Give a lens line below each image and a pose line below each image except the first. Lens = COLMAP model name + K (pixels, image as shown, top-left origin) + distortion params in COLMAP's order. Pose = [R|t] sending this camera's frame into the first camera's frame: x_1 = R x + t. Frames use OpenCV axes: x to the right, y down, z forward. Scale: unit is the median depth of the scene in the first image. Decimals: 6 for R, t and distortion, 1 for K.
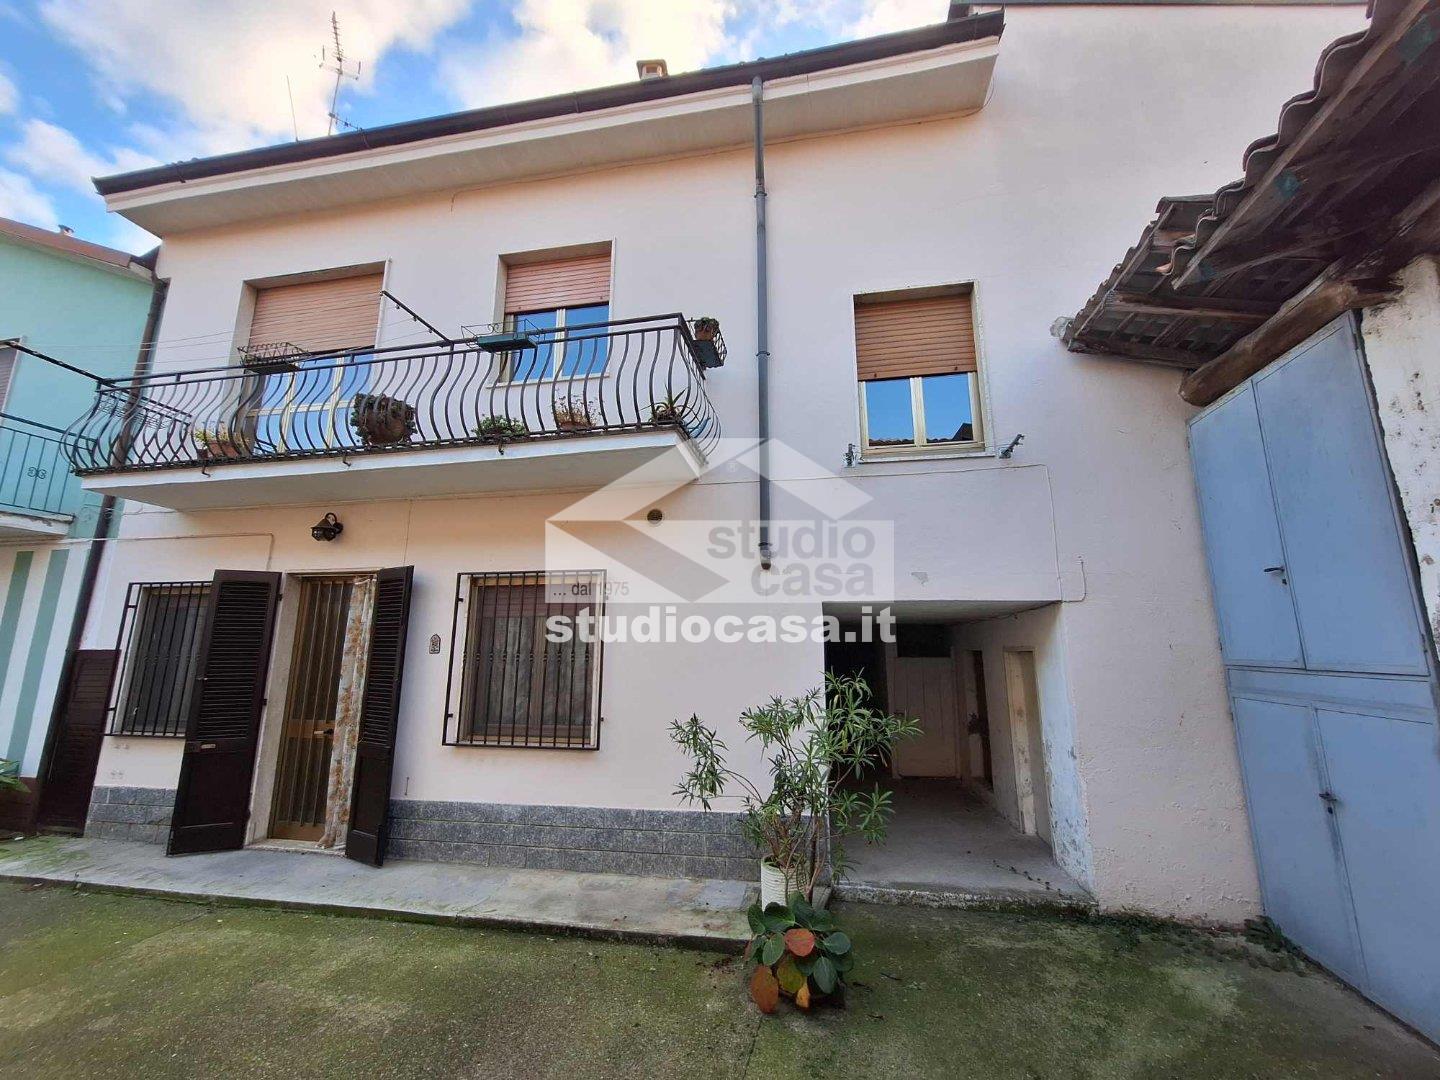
lens RADIAL K [[568.1, 0, 729.2], [0, 568.1, 538.3], [0, 0, 1]] dist [-0.003649, 0.000121]
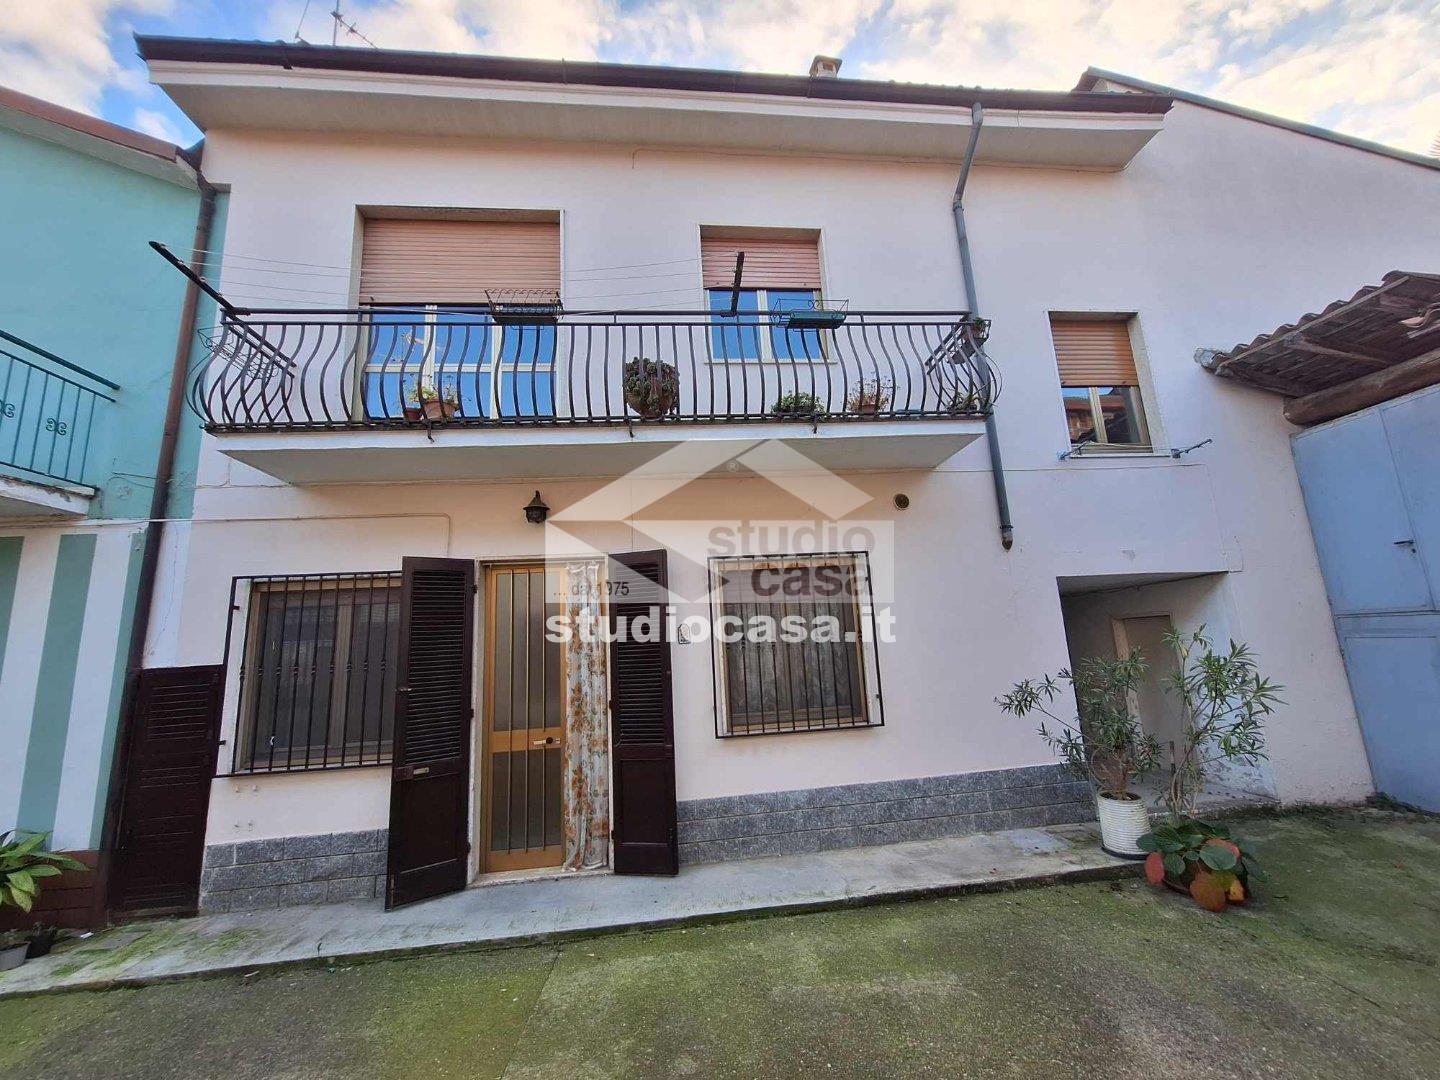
lens RADIAL K [[564.1, 0, 720.7], [0, 564.1, 543.7], [0, 0, 1]] dist [-0.002155, 0.000182]
pose [[0.959043, -0.000878, 0.283258, -0.765281], [0.000843, 1.000000, 0.000246, 0.040734], [-0.283258, 0.000003, 0.959044, 0.098358]]
